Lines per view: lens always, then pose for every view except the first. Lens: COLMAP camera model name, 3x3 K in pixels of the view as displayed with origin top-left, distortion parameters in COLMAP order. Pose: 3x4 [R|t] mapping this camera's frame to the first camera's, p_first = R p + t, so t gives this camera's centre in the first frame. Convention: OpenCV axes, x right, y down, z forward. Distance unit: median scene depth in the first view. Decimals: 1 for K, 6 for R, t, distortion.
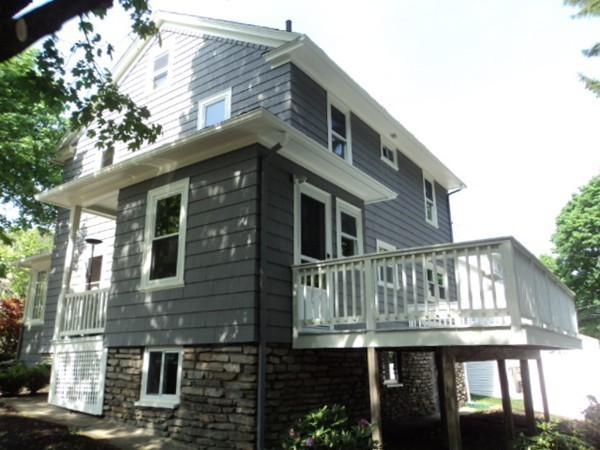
lens RADIAL K [[480.0, 0, 302.5], [0, 480.0, 223.4], [0, 0, 1]] dist [-0.068662, 0.081676]
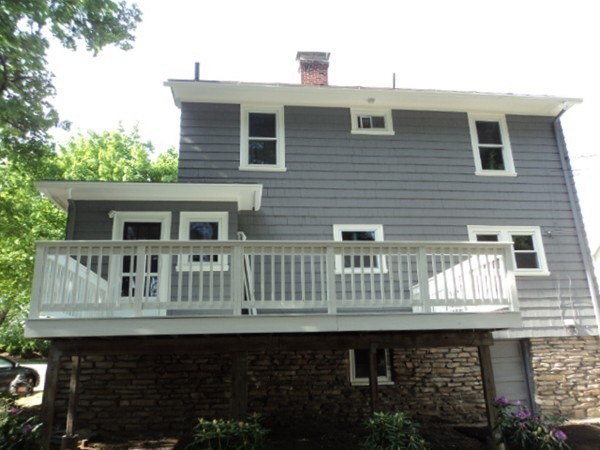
lens RADIAL K [[480.0, 0, 302.5], [0, 480.0, 223.4], [0, 0, 1]] dist [-0.068662, 0.081676]
pose [[0.663649, -0.235945, -0.709859, 0.467894], [0.228210, 0.967575, -0.108251, 0.070365], [0.712384, -0.090157, 0.695975, 0.191309]]
